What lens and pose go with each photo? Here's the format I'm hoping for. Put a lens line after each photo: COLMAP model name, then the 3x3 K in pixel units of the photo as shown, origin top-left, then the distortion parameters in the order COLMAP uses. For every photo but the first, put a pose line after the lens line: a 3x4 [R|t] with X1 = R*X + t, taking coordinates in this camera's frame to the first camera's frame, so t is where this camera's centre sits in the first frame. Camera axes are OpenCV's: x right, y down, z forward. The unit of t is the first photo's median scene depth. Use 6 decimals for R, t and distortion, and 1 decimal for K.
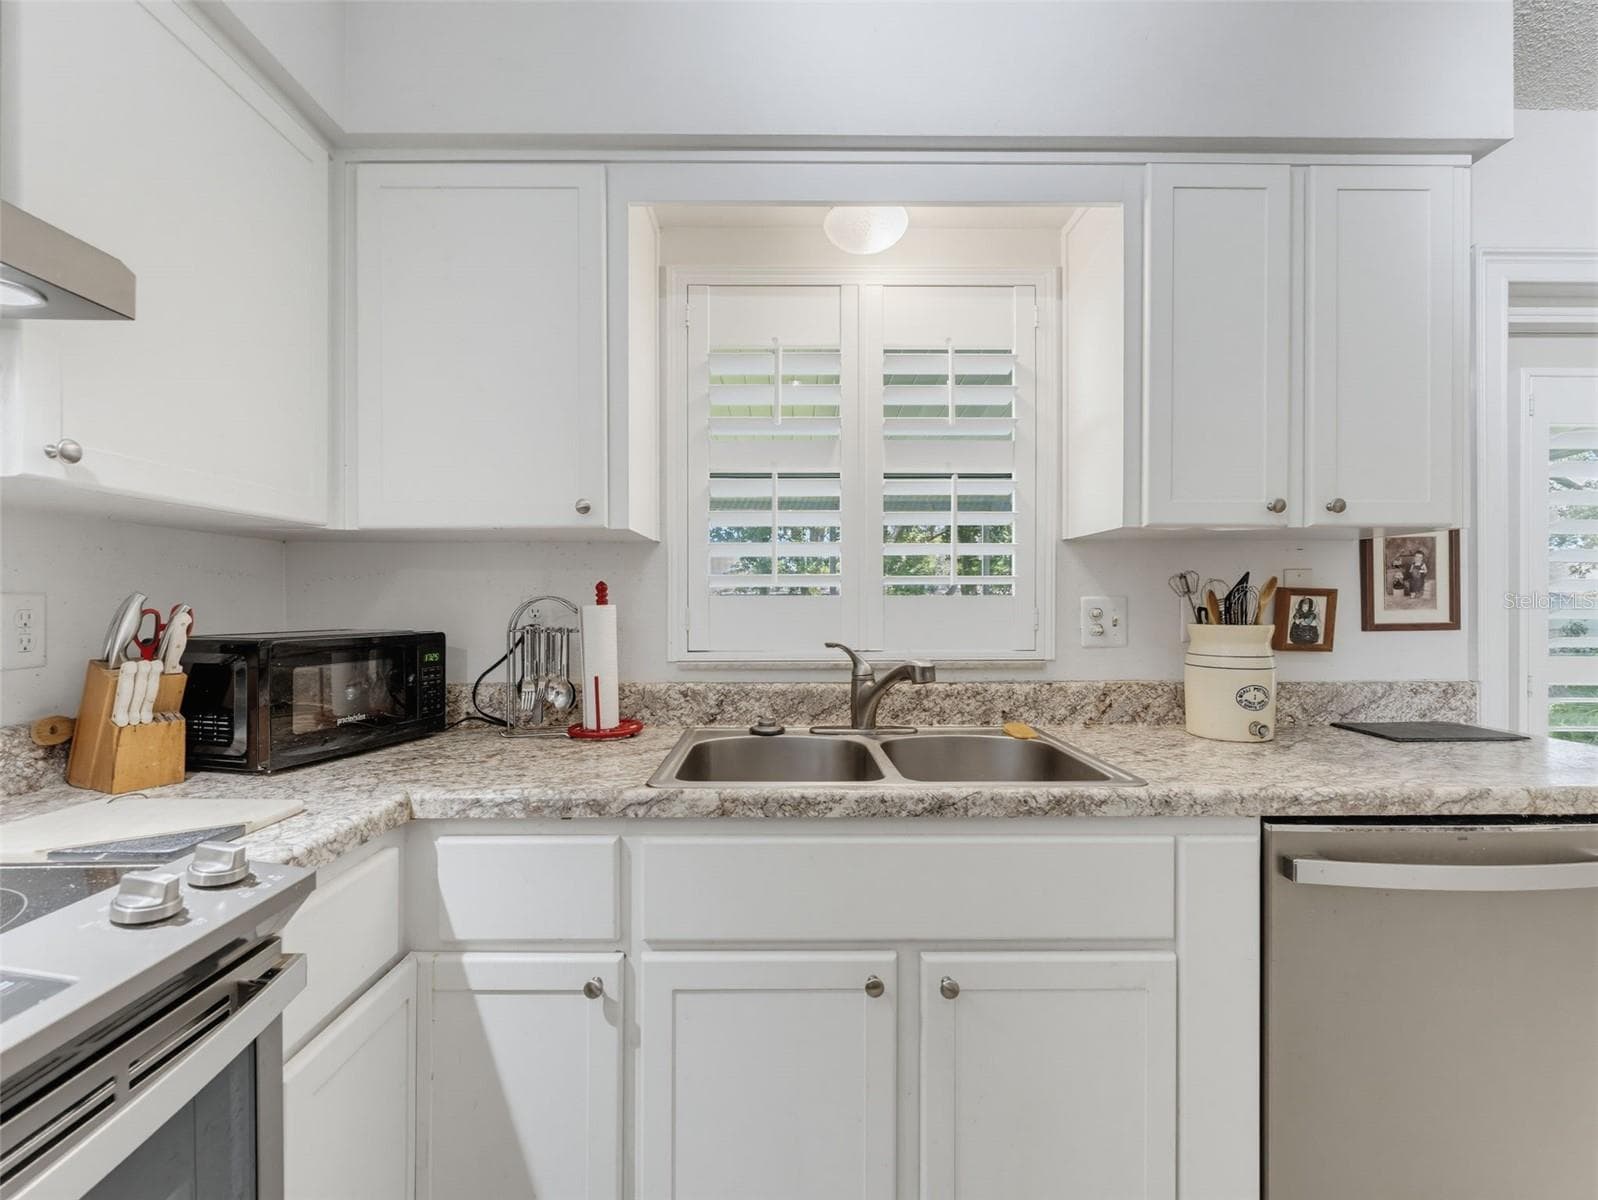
lens RADIAL K [[717.2, 0, 799.0], [0, 717.2, 600.0], [0, 0, 1]] dist [-0.000464, -0.001235]
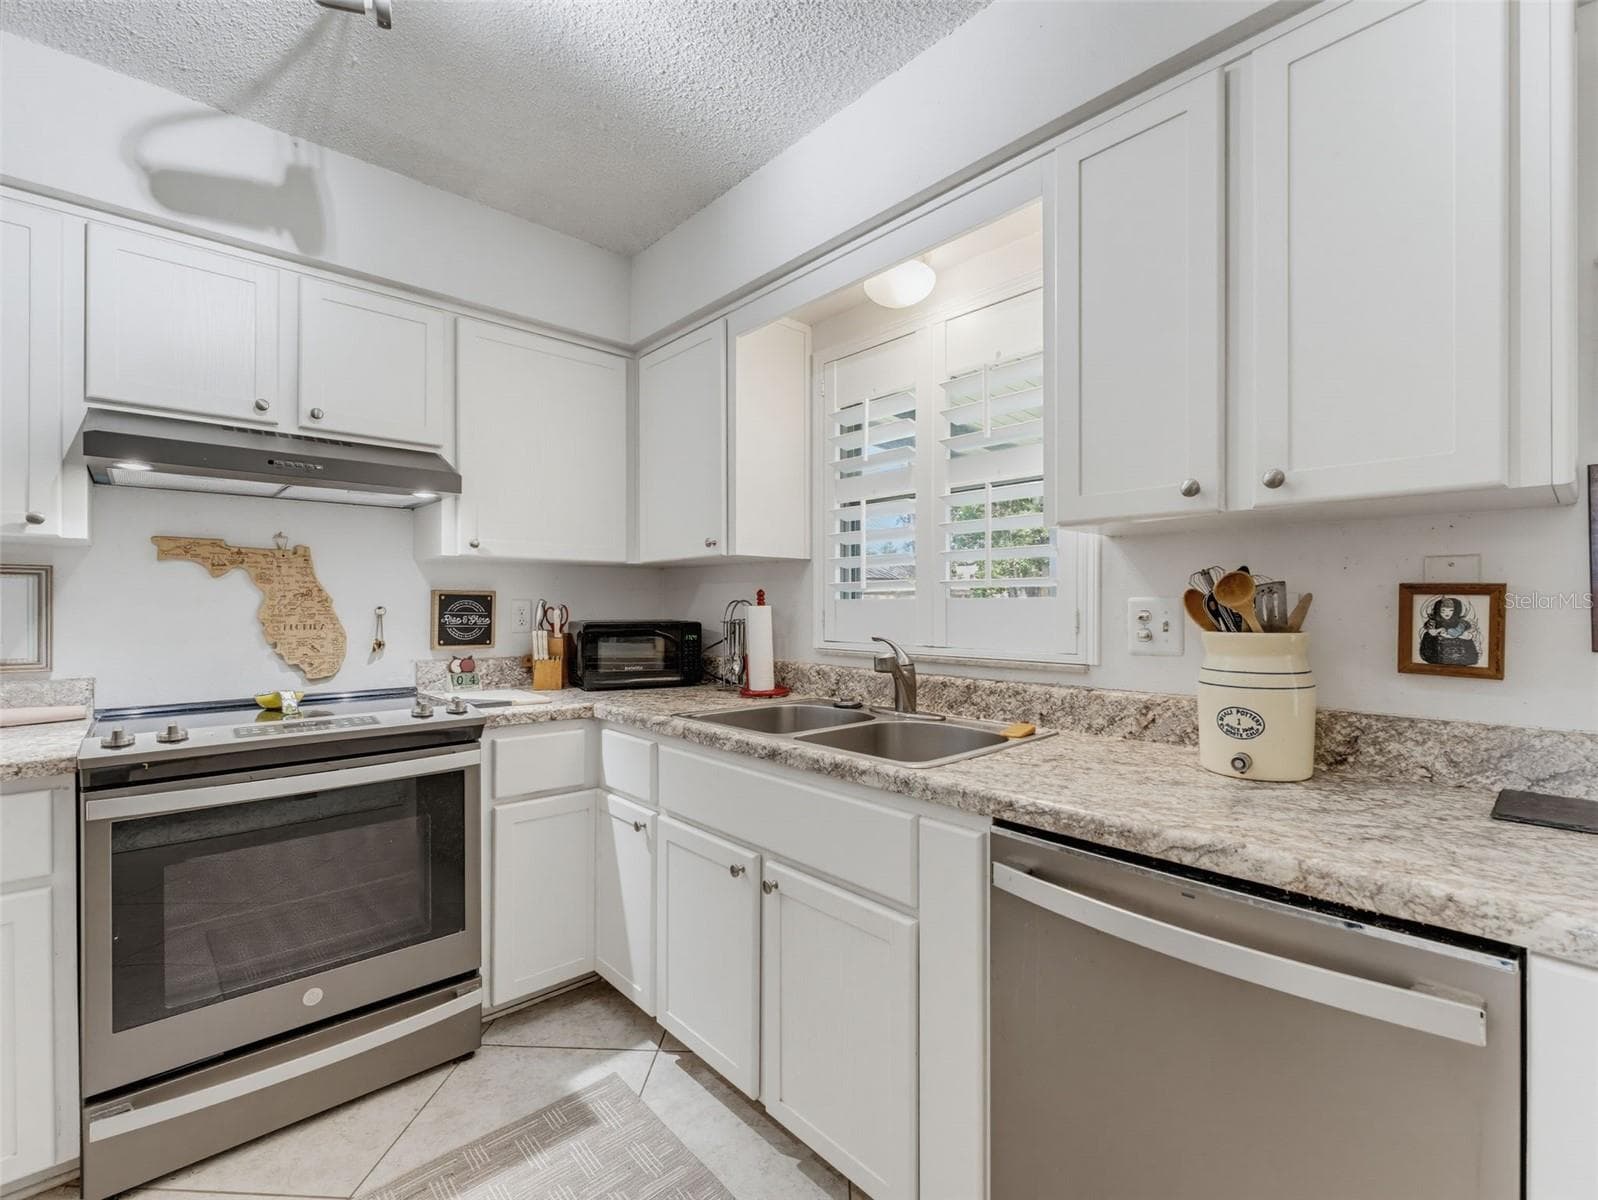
lens RADIAL K [[717.2, 0, 799.0], [0, 717.2, 600.0], [0, 0, 1]] dist [-0.000464, -0.001235]
pose [[0.667357, -0.003509, -0.744730, 0.841725], [0.001396, 0.999993, -0.003462, 0.000347], [0.744737, 0.001271, 0.667357, 0.086950]]
